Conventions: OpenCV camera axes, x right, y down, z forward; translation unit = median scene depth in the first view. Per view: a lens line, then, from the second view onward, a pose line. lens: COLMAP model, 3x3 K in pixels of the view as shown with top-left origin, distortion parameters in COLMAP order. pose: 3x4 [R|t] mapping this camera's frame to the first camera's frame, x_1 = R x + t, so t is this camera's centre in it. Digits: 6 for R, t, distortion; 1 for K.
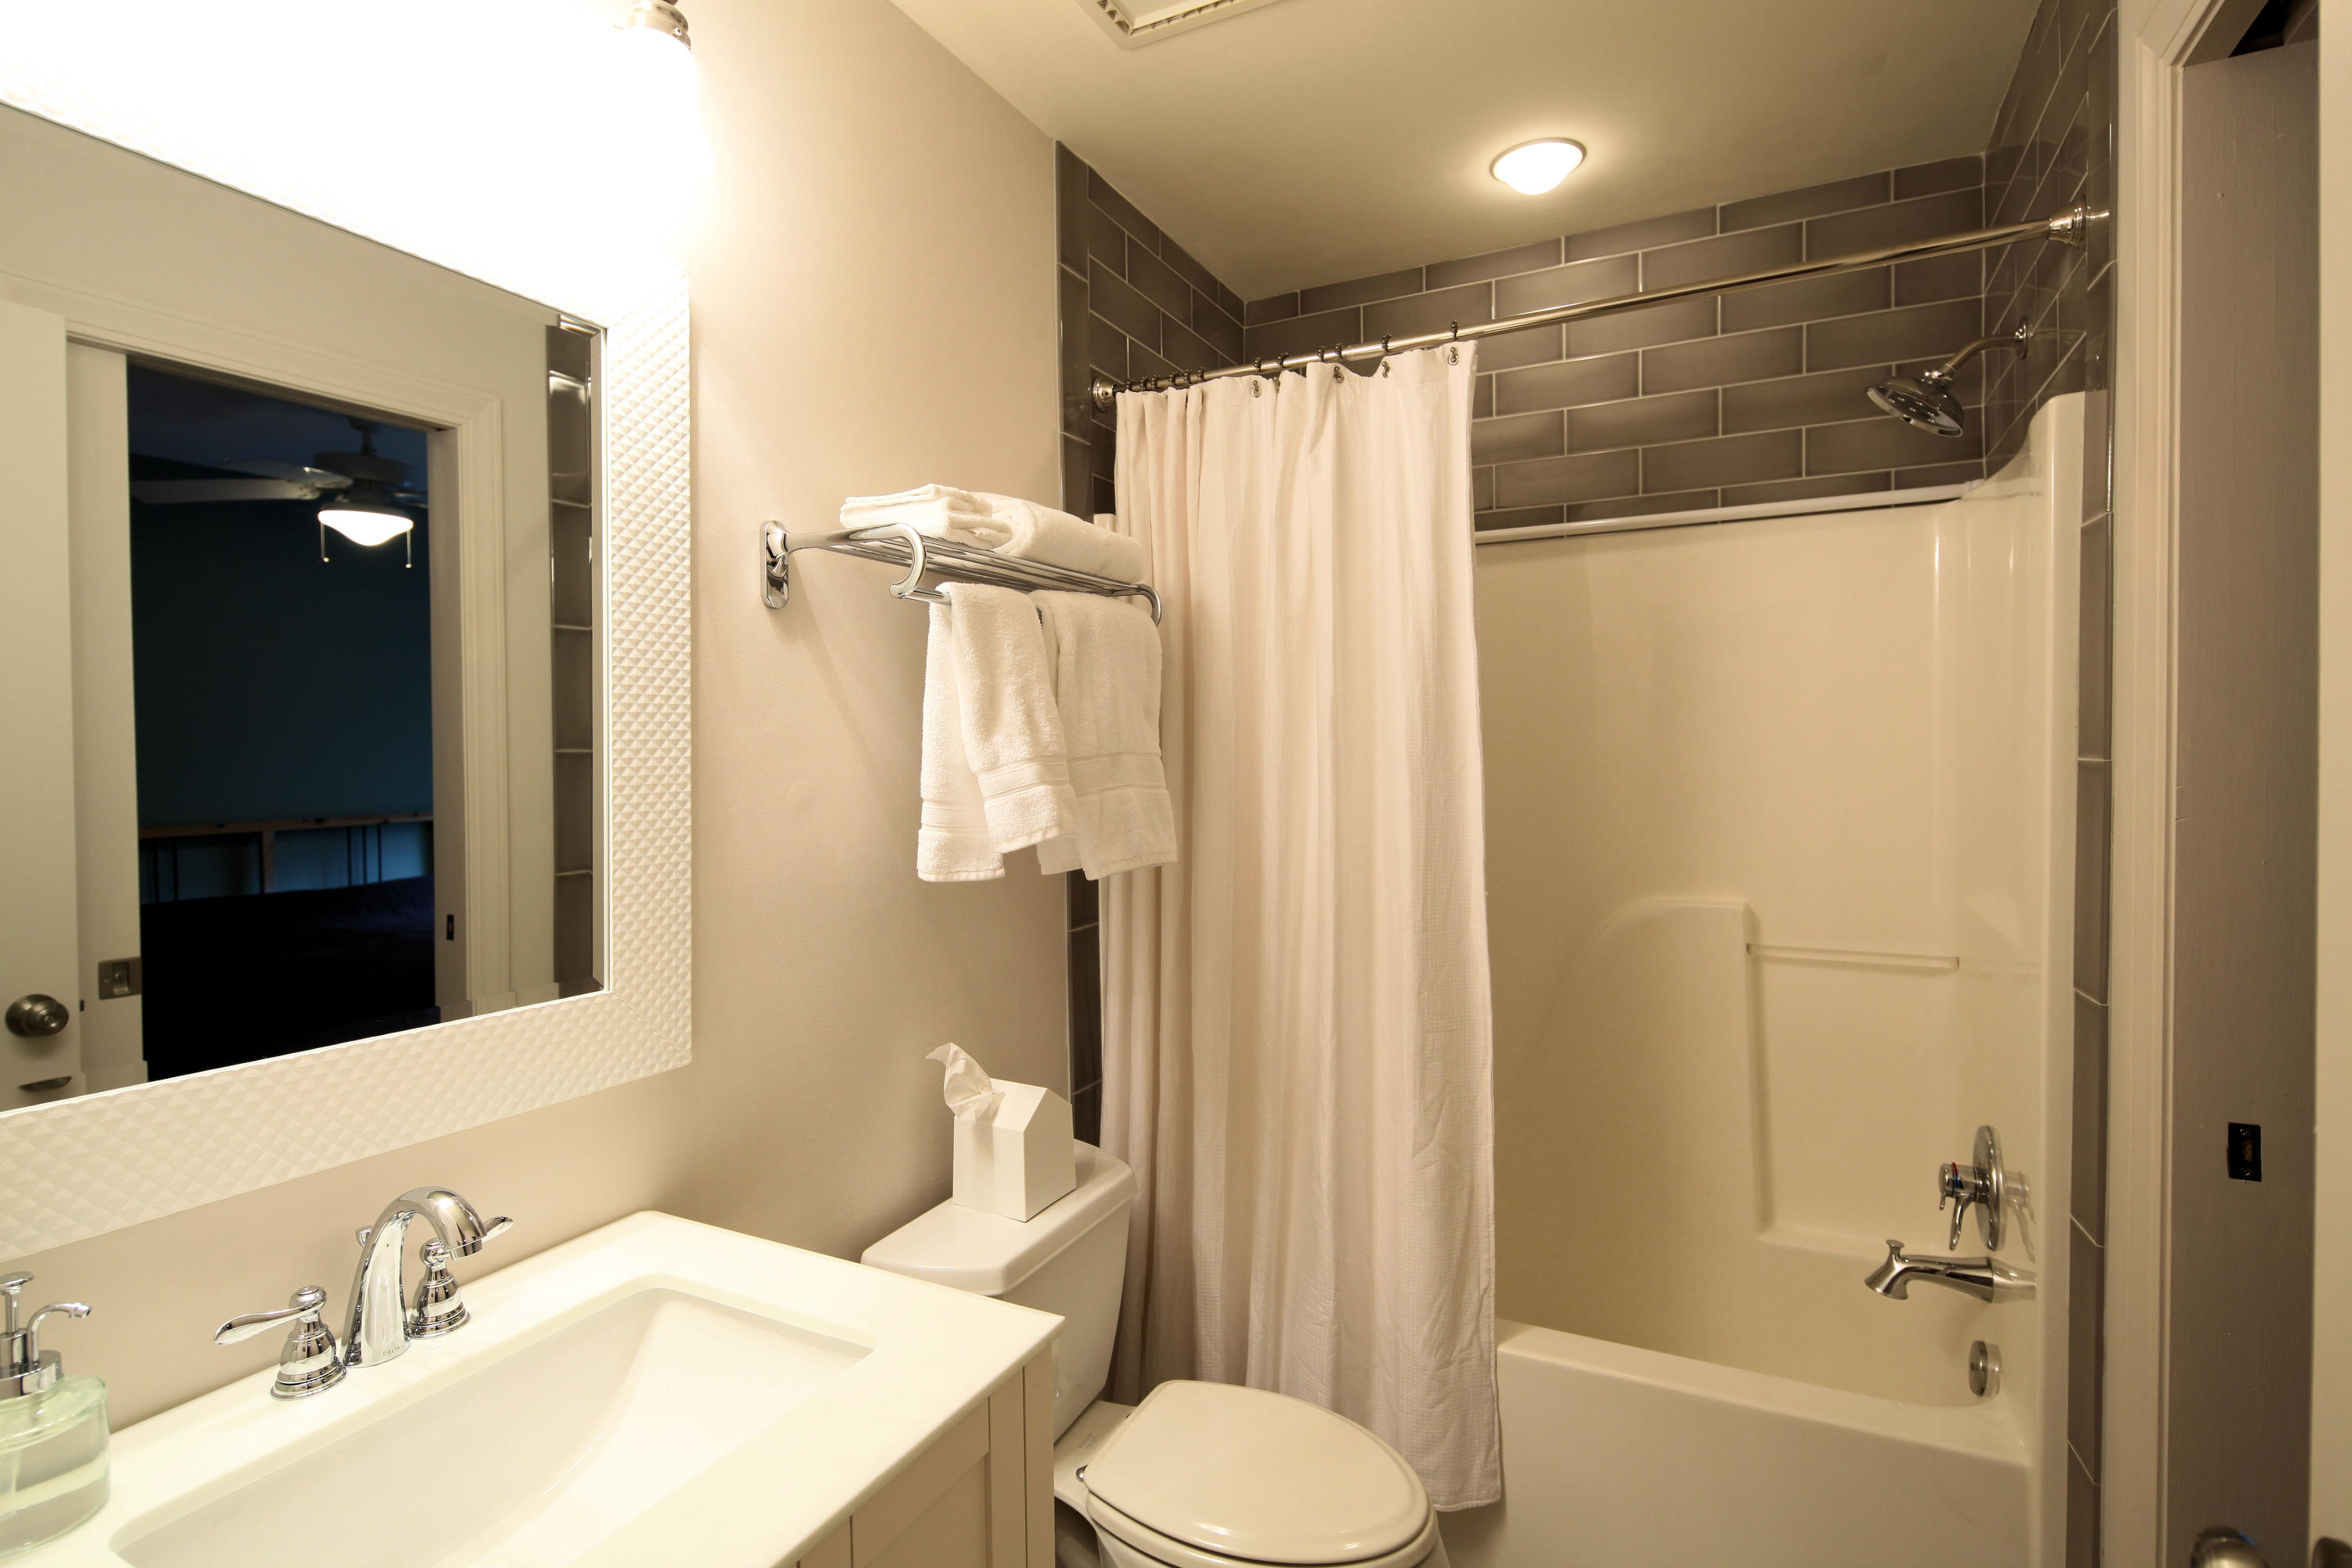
lens RADIAL K [[1122.5, 0, 1168.2], [0, 1122.5, 766.0], [0, 0, 1]] dist [-0.003185, -0.000228]
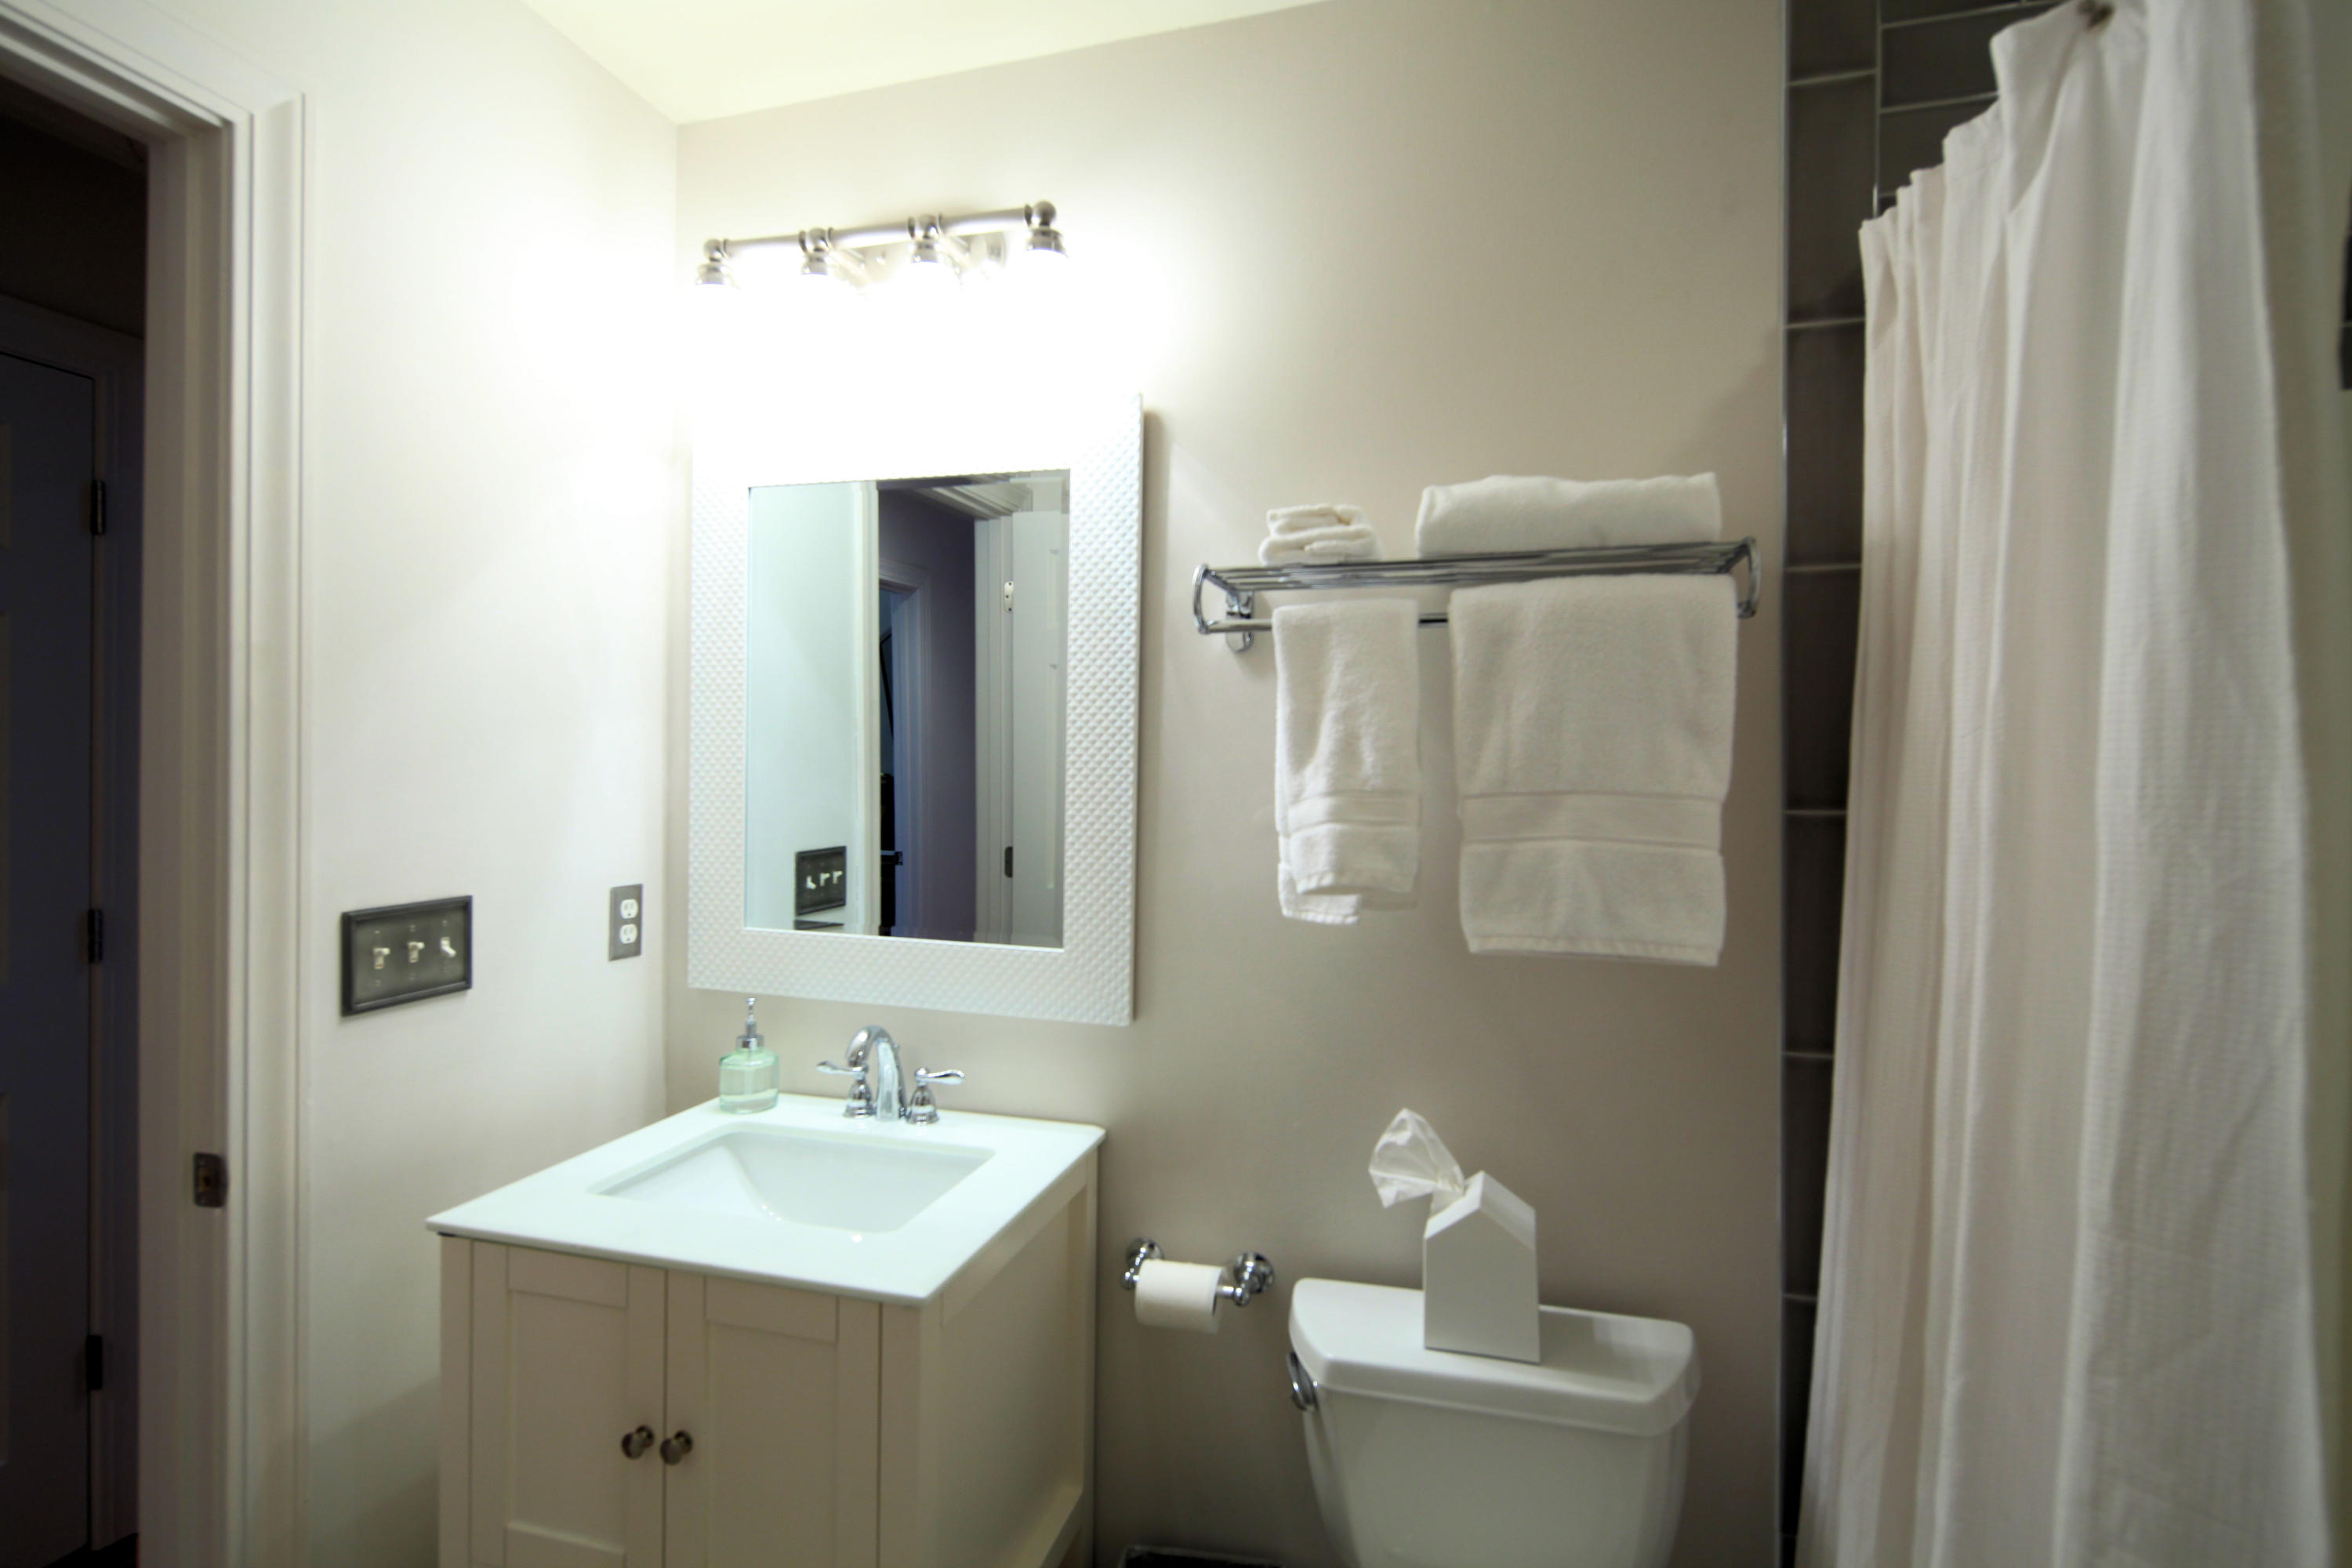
lens RADIAL K [[1122.5, 0, 1168.2], [0, 1122.5, 766.0], [0, 0, 1]] dist [-0.003185, -0.000228]
pose [[0.185596, 0.009578, -0.982579, 0.702091], [-0.028074, 0.999596, 0.004441, -0.027595], [0.982225, 0.026761, 0.185790, 0.693413]]
